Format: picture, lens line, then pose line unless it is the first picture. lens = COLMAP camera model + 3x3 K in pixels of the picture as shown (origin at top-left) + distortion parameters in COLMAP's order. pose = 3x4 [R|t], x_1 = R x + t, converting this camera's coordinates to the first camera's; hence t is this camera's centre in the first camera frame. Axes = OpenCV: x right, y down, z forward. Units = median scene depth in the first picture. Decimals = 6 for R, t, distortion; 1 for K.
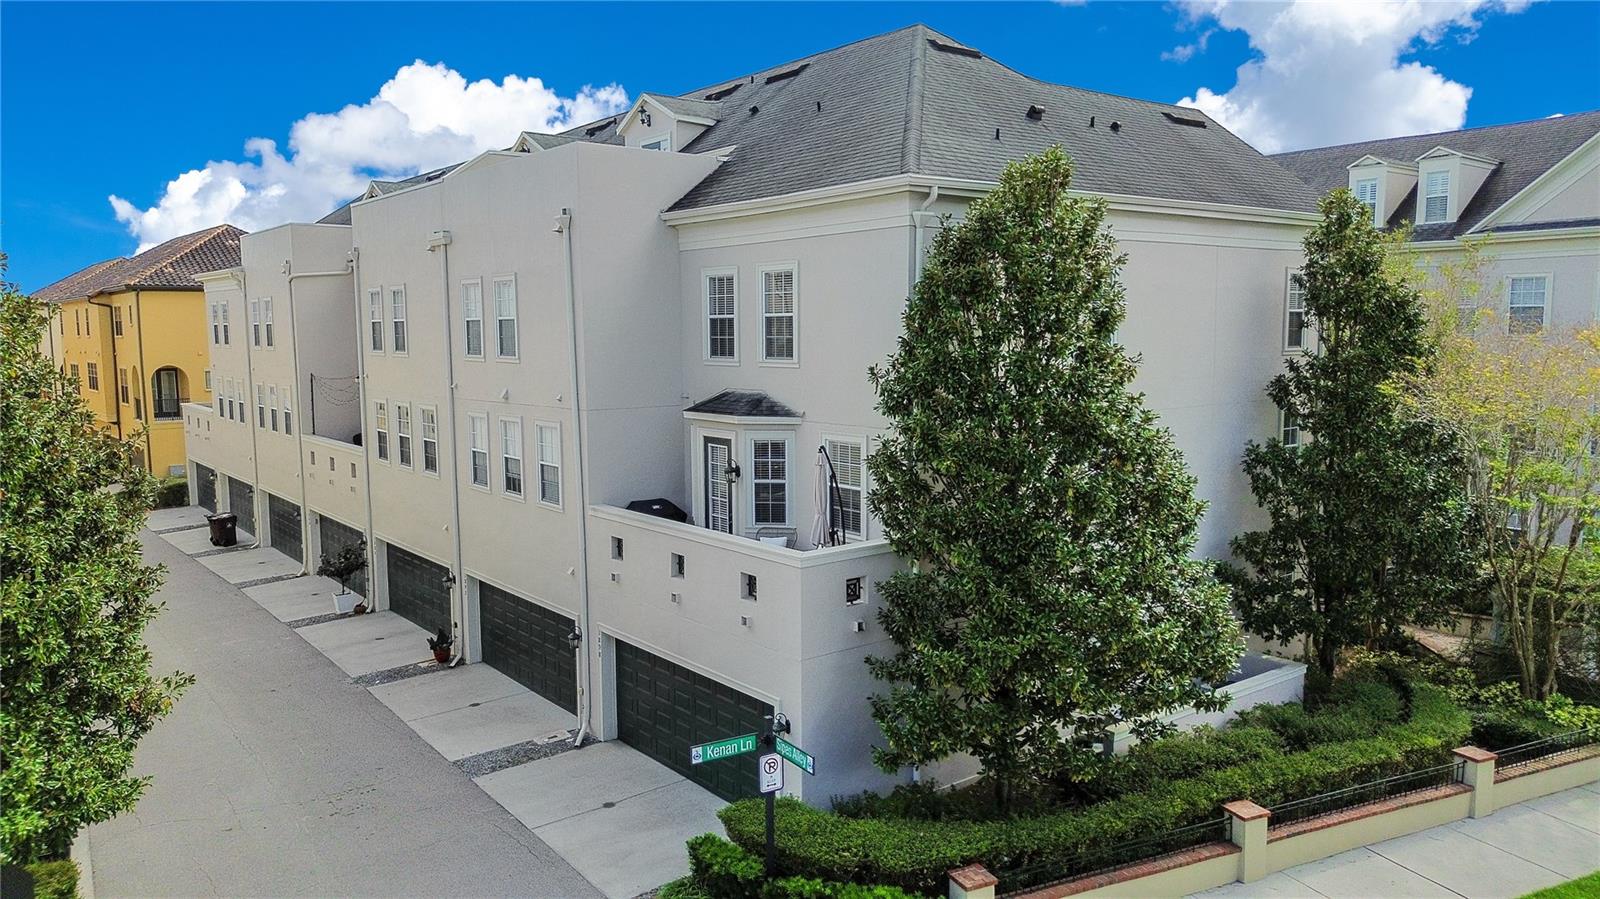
lens RADIAL K [[1128.1, 0, 801.4], [0, 1128.1, 451.6], [0, 0, 1]] dist [0.039474, -0.023918]
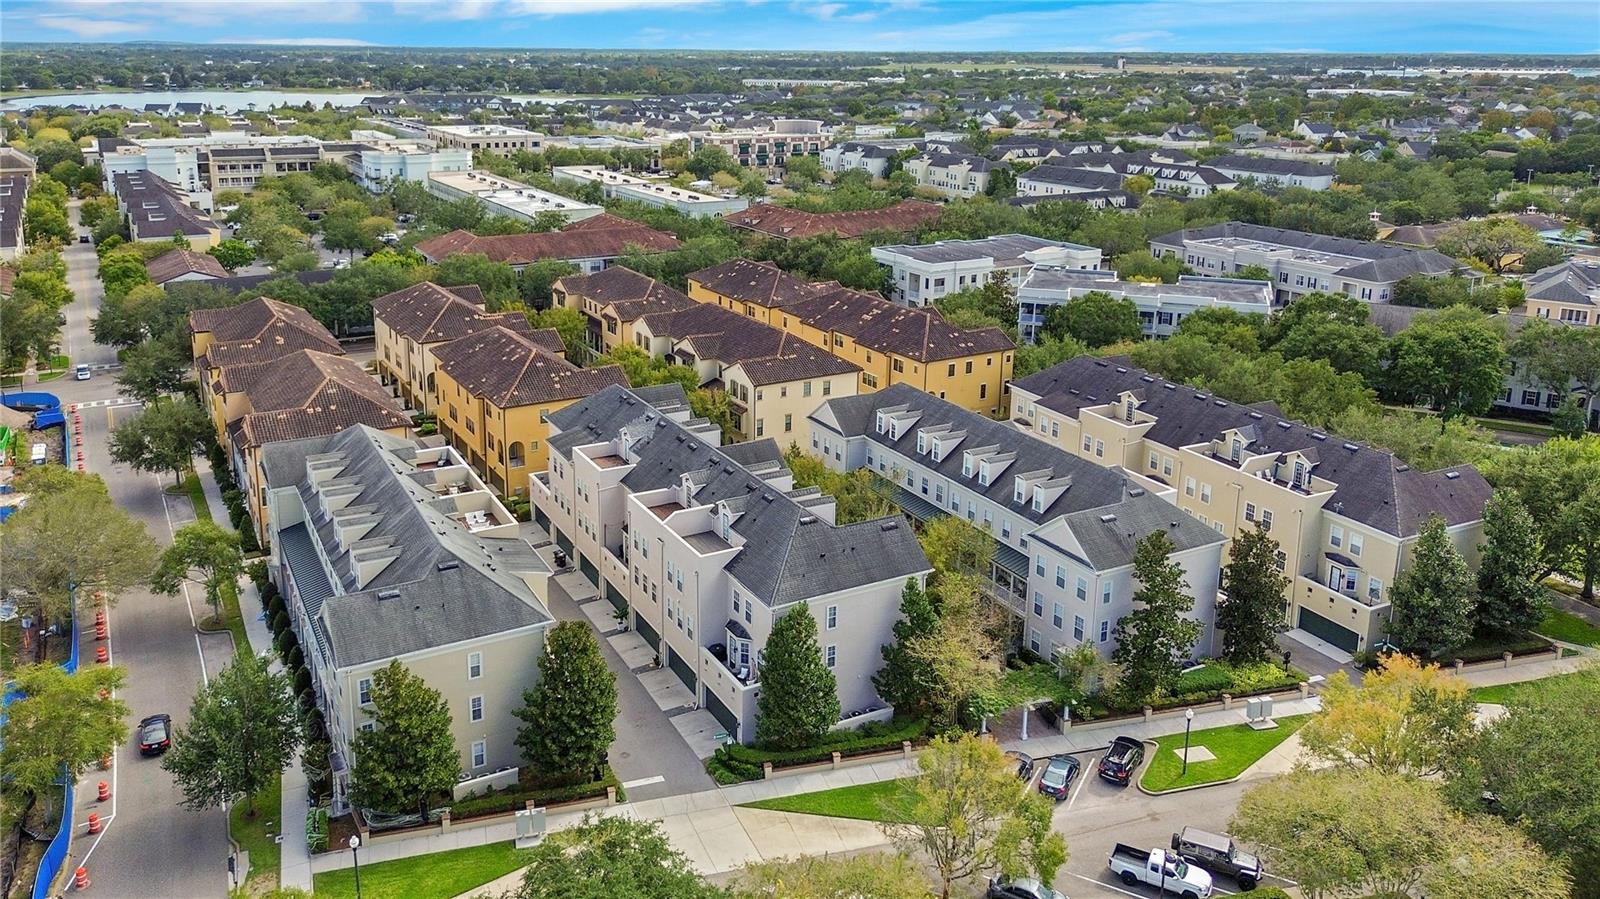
lens RADIAL K [[1128.1, 0, 800.9], [0, 1128.1, 448.7], [0, 0, 1]] dist [0.039474, -0.023918]
pose [[0.987420, 0.061234, -0.145779, 0.632001], [-0.031632, 0.979829, 0.197318, -1.326387], [0.154921, -0.190225, 0.969440, -2.373413]]
